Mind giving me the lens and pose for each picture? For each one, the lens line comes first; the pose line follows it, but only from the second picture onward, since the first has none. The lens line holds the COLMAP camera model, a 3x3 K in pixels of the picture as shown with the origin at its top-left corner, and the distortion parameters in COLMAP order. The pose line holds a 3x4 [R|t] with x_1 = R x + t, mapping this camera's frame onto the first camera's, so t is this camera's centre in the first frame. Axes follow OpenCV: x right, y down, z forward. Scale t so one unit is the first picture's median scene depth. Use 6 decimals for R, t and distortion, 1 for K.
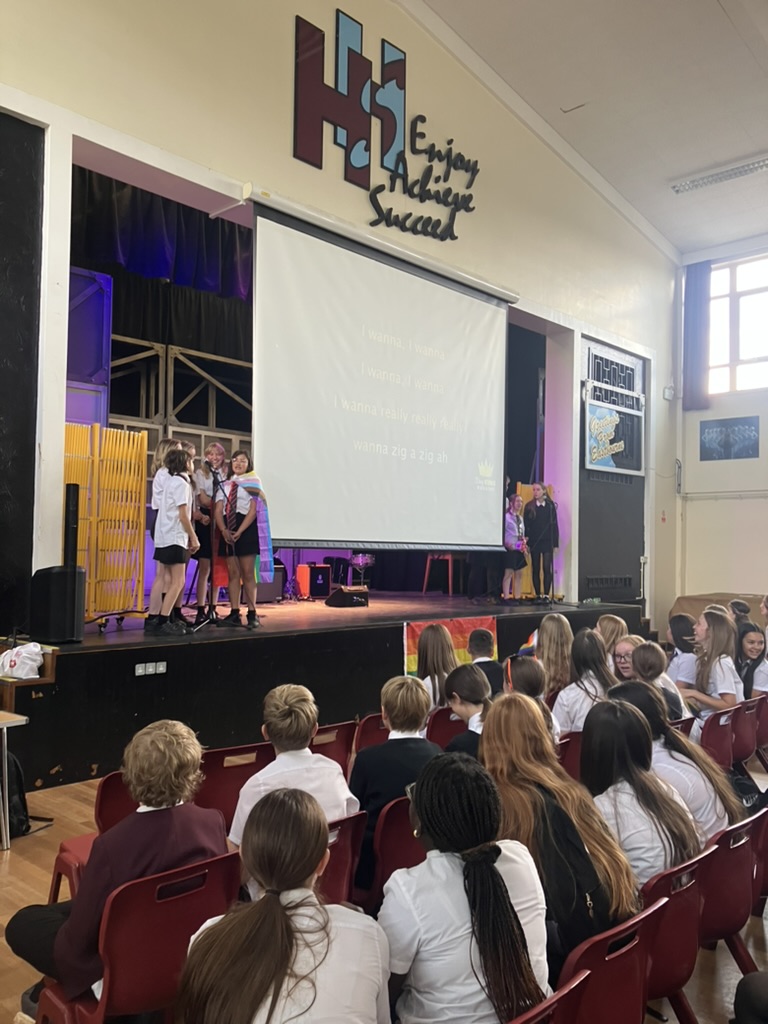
lens RADIAL K [[854.6, 0, 386.1], [0, 854.6, 524.8], [0, 0, 1]] dist [0.002594, 0.017993]
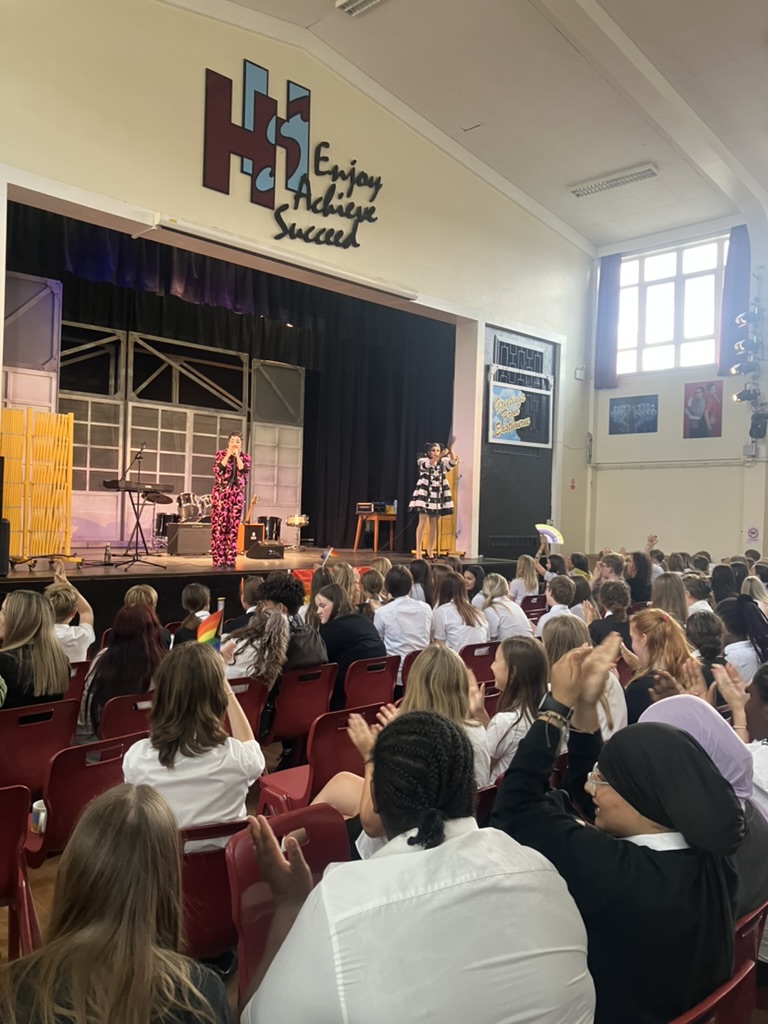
lens RADIAL K [[854.6, 0, 380.5], [0, 854.6, 507.9], [0, 0, 1]] dist [0.002594, 0.017993]
pose [[0.999167, 0.011133, -0.039273, 0.162794], [-0.010195, 0.999660, 0.024004, -0.004360], [0.039527, -0.023583, 0.998940, -0.177099]]
